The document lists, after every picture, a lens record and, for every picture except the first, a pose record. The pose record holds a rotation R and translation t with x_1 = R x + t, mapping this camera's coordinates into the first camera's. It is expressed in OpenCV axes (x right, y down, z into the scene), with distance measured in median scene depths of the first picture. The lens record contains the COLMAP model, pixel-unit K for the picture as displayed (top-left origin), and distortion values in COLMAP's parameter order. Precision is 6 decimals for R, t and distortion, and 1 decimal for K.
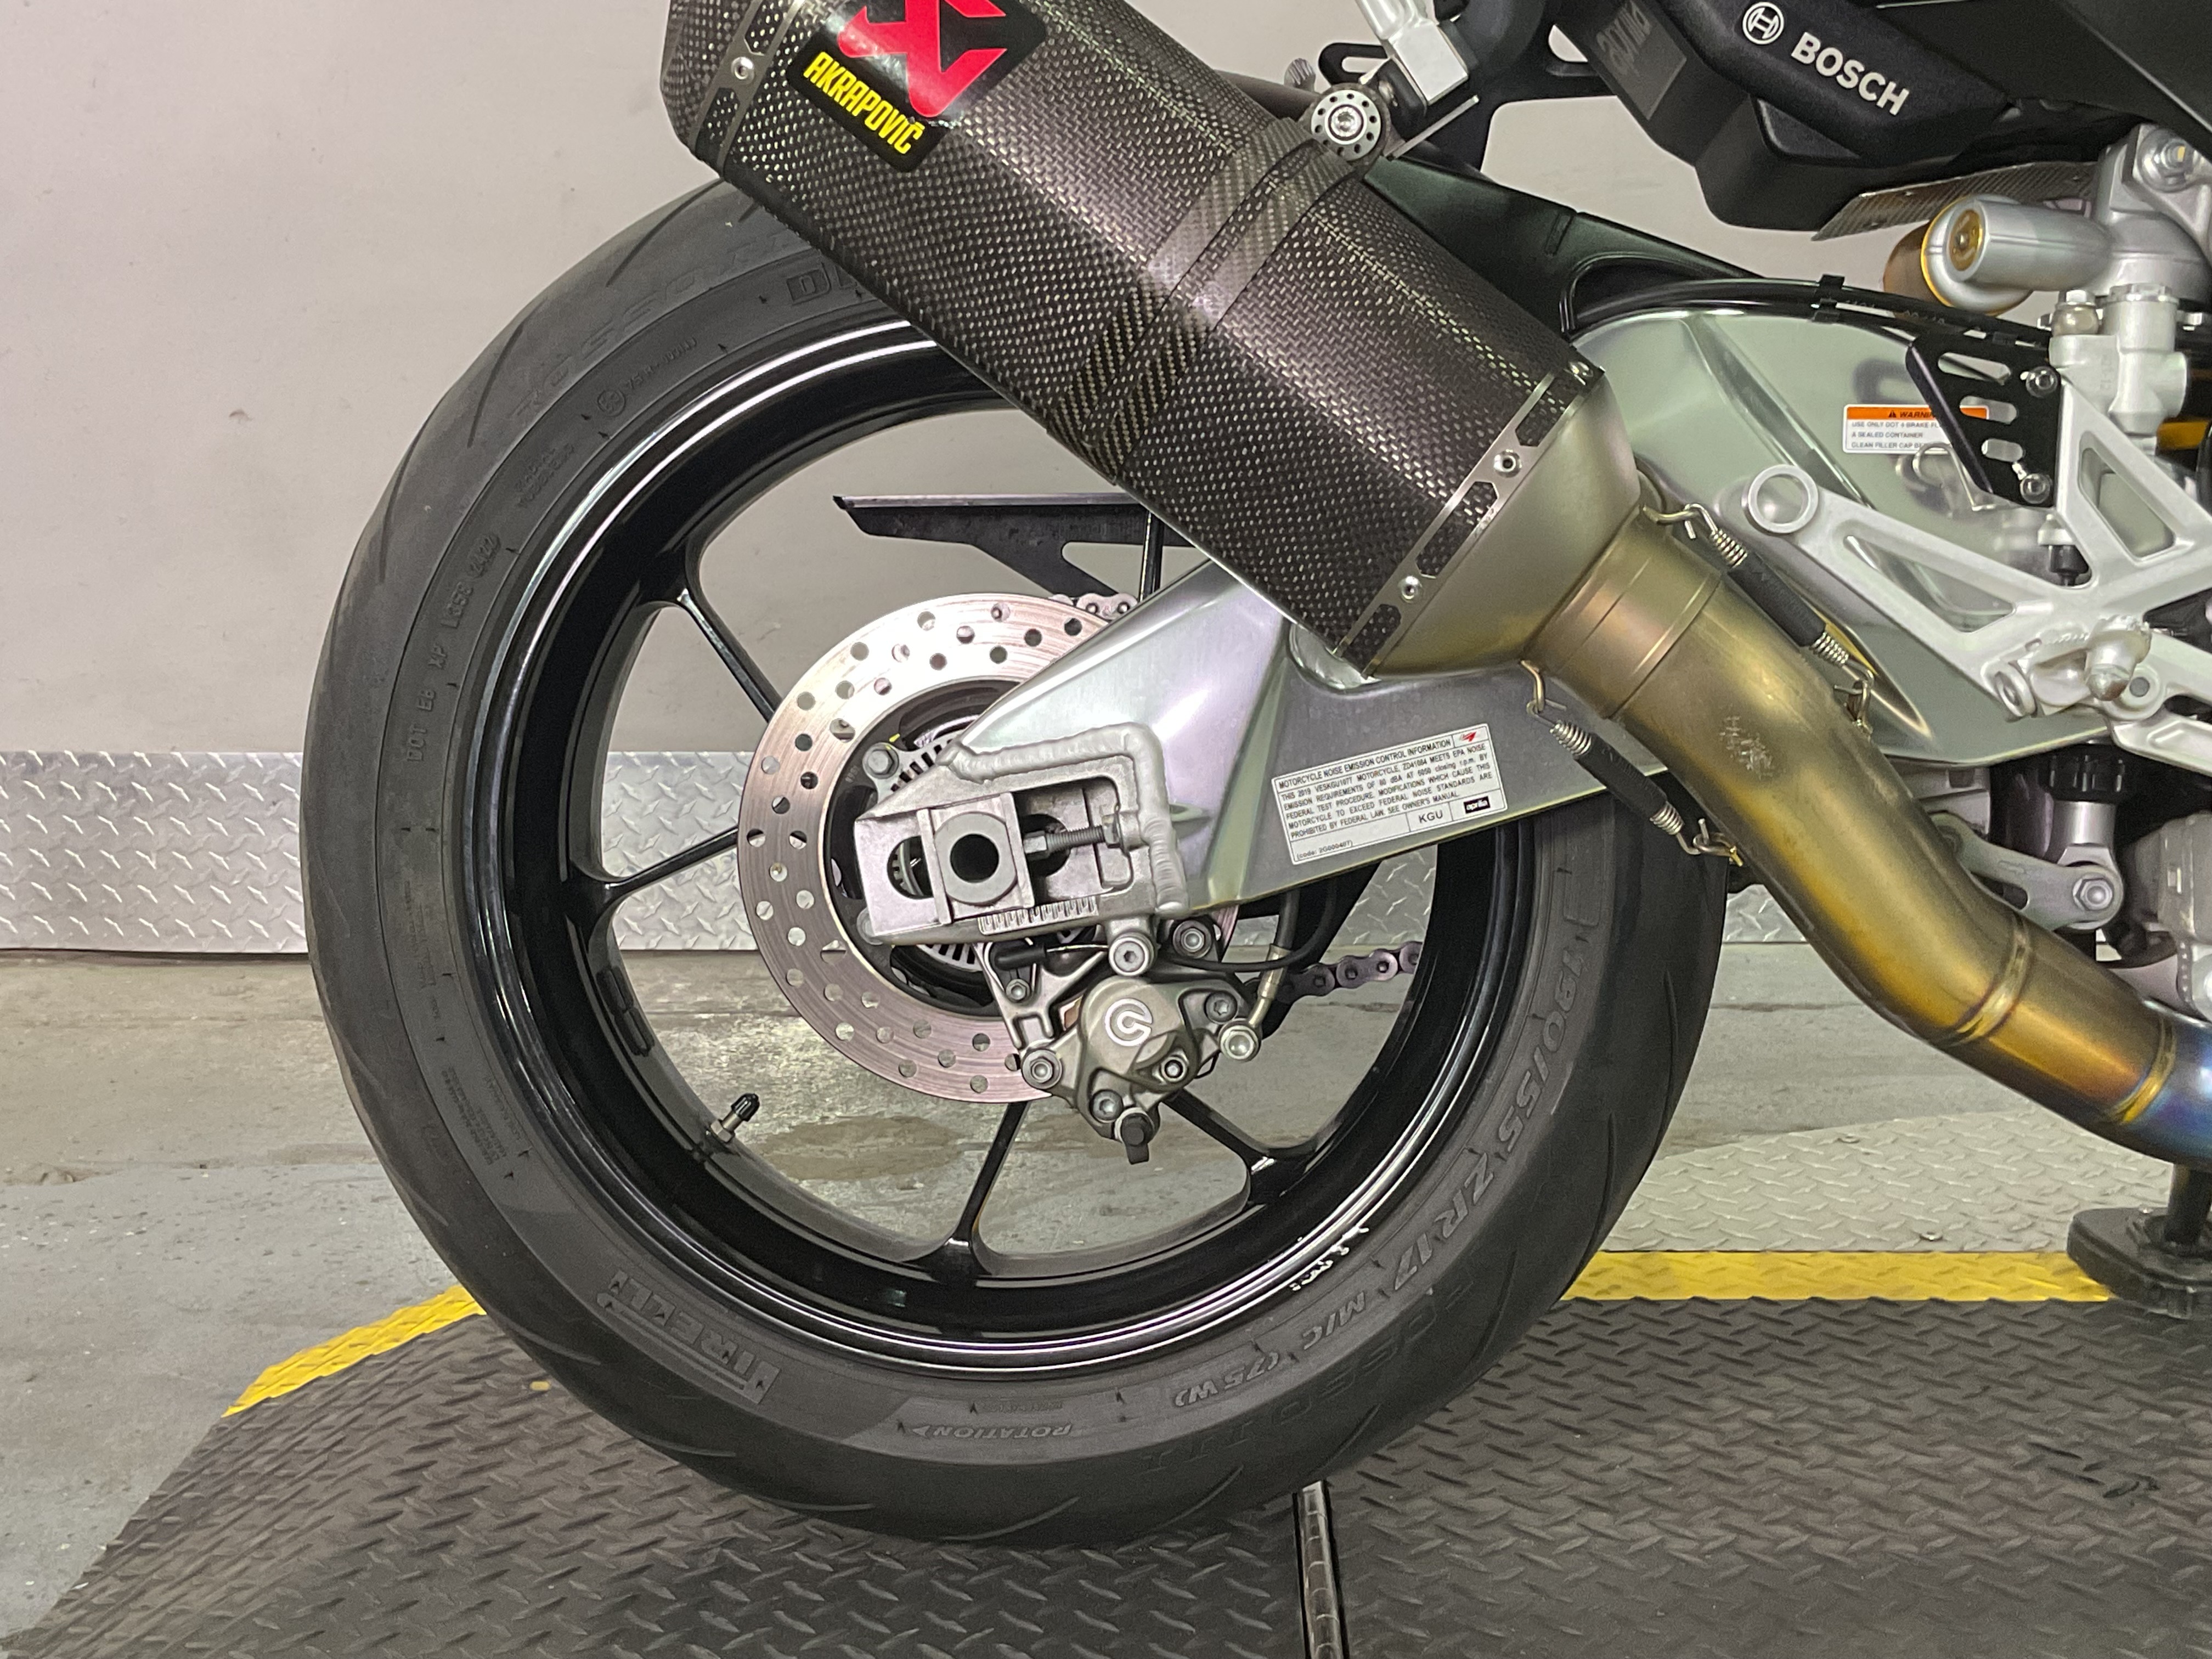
lens RADIAL K [[2905.4, 0, 1121.4], [0, 2905.4, 806.2], [0, 0, 1]] dist [0.137705, 0.000000]
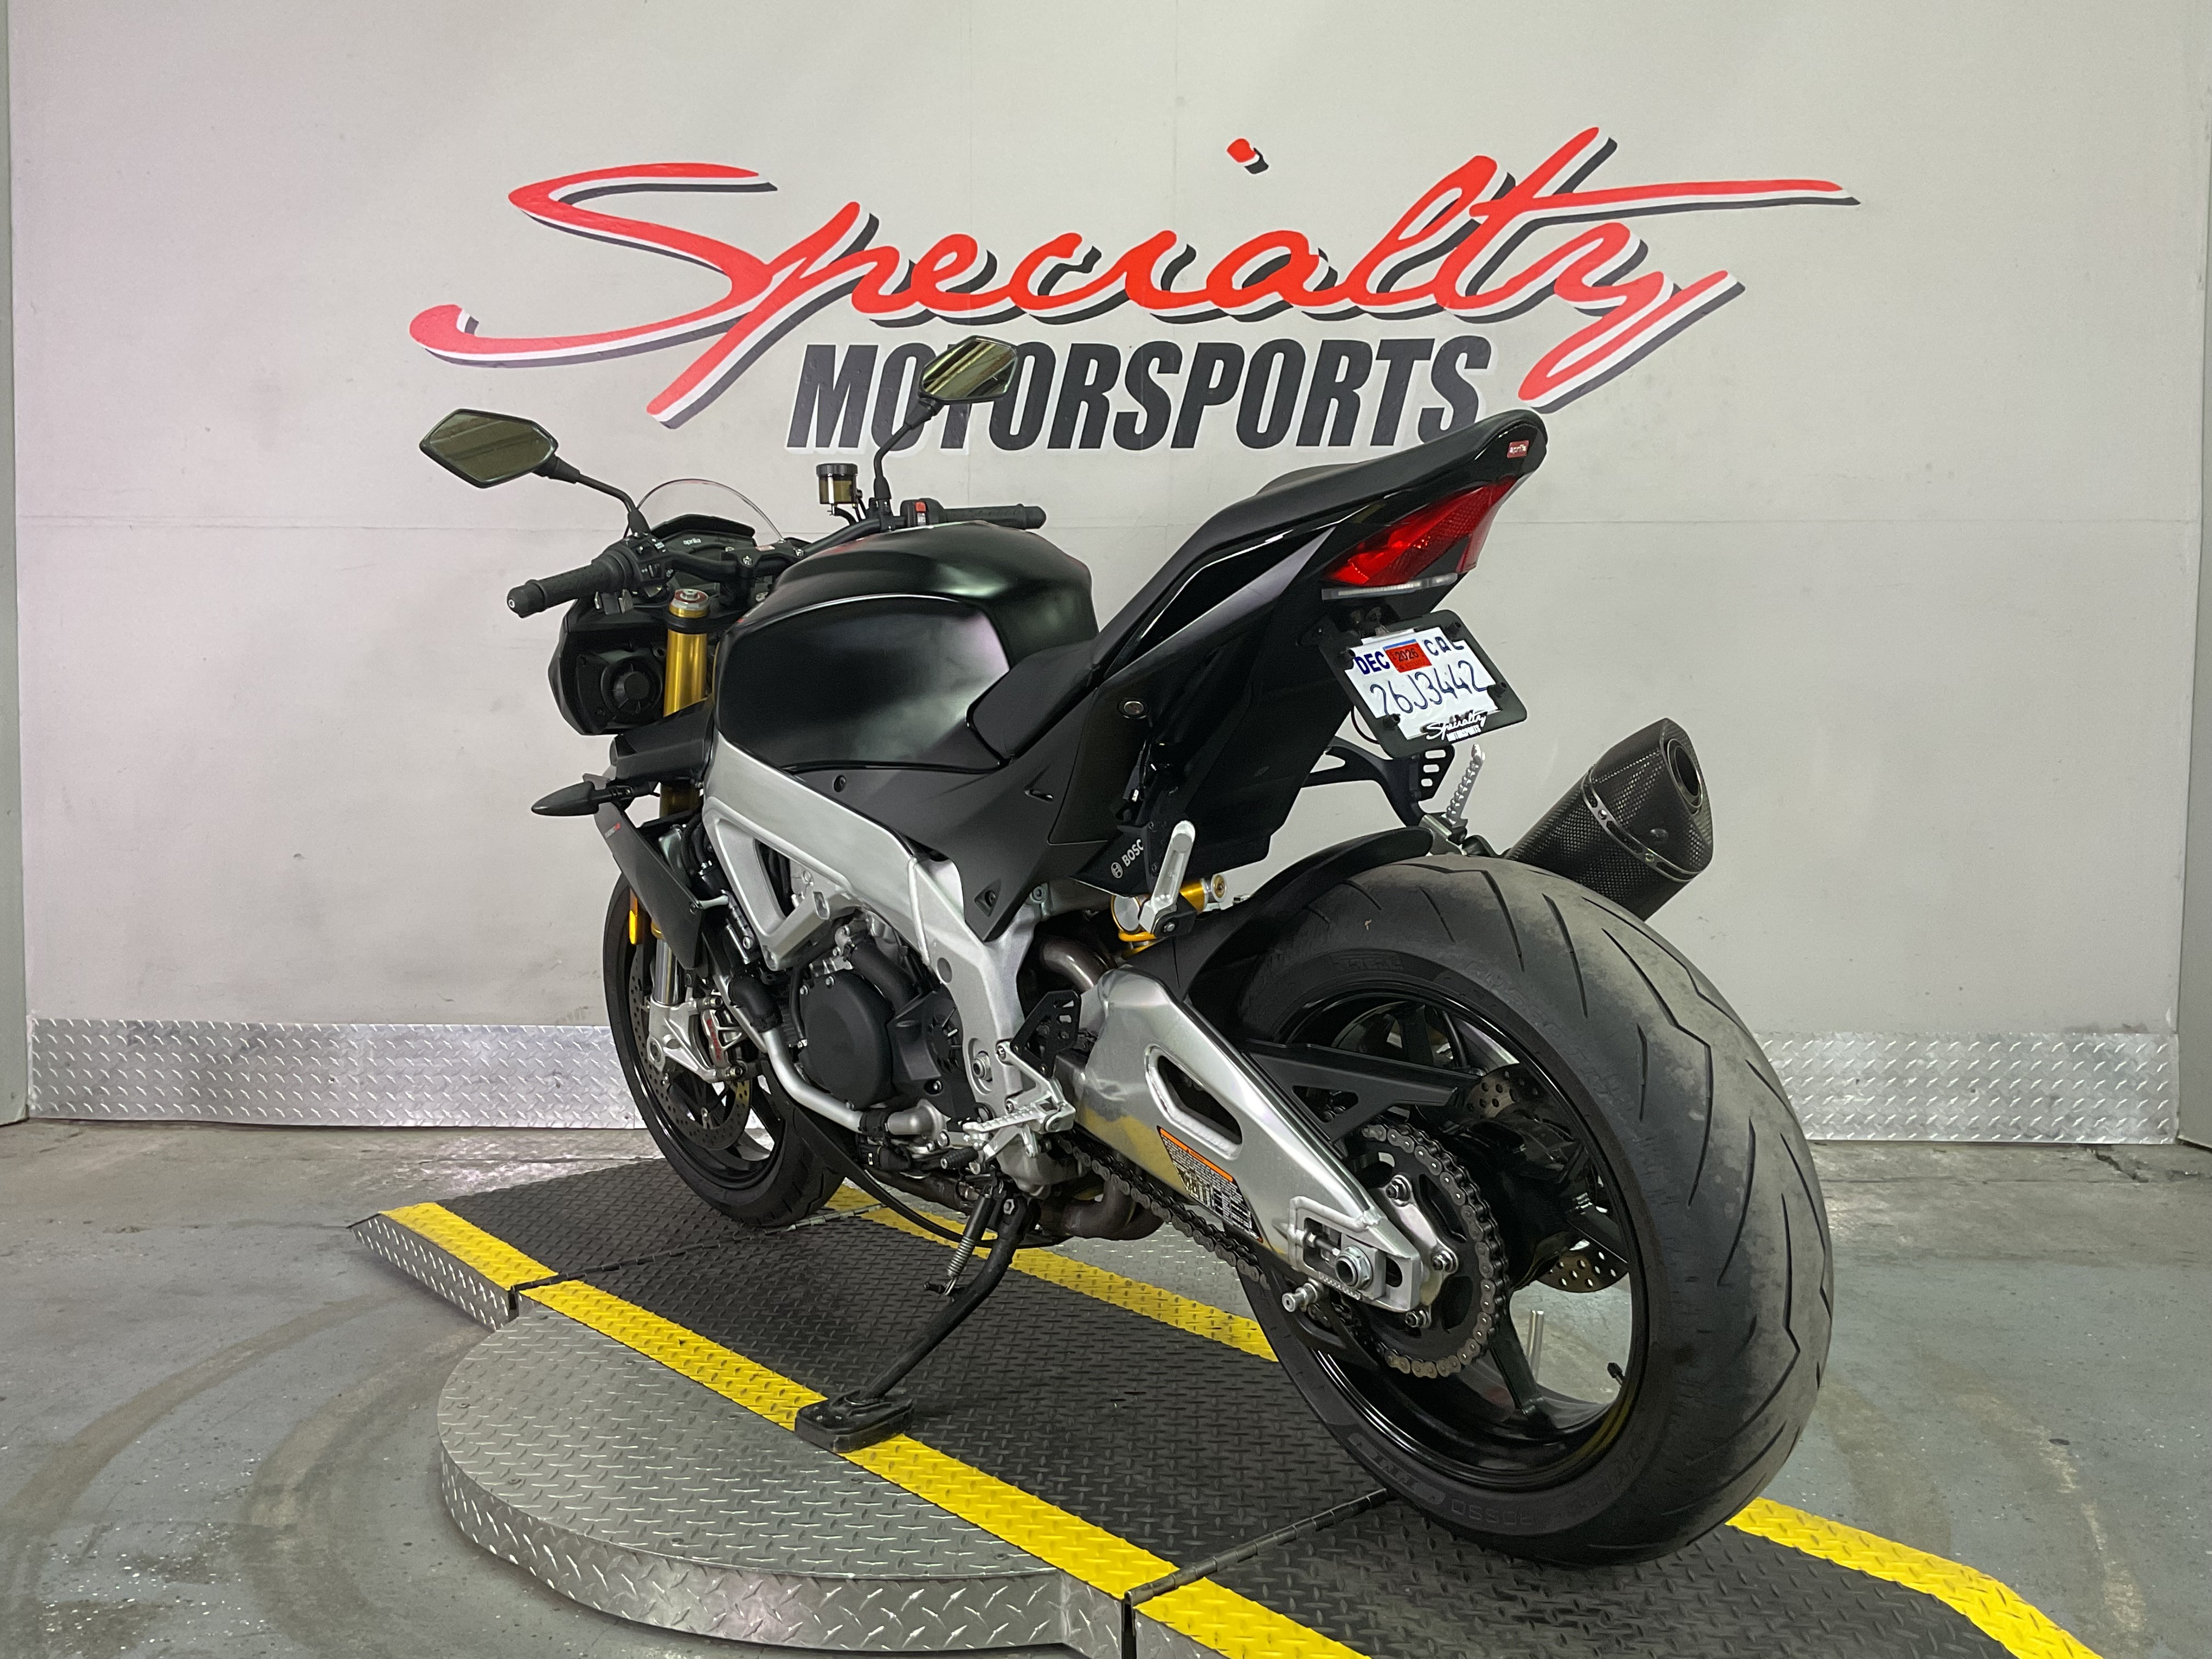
lens RADIAL K [[2032.8, 0, 1118.3], [0, 2032.8, 830.9], [0, 0, 1]] dist [0.031948, 0.000000]
pose [[0.997739, 0.009324, -0.066563, 0.827206], [-0.015679, 0.995297, -0.095595, -0.058056], [0.065359, 0.096422, 0.993192, -0.826280]]
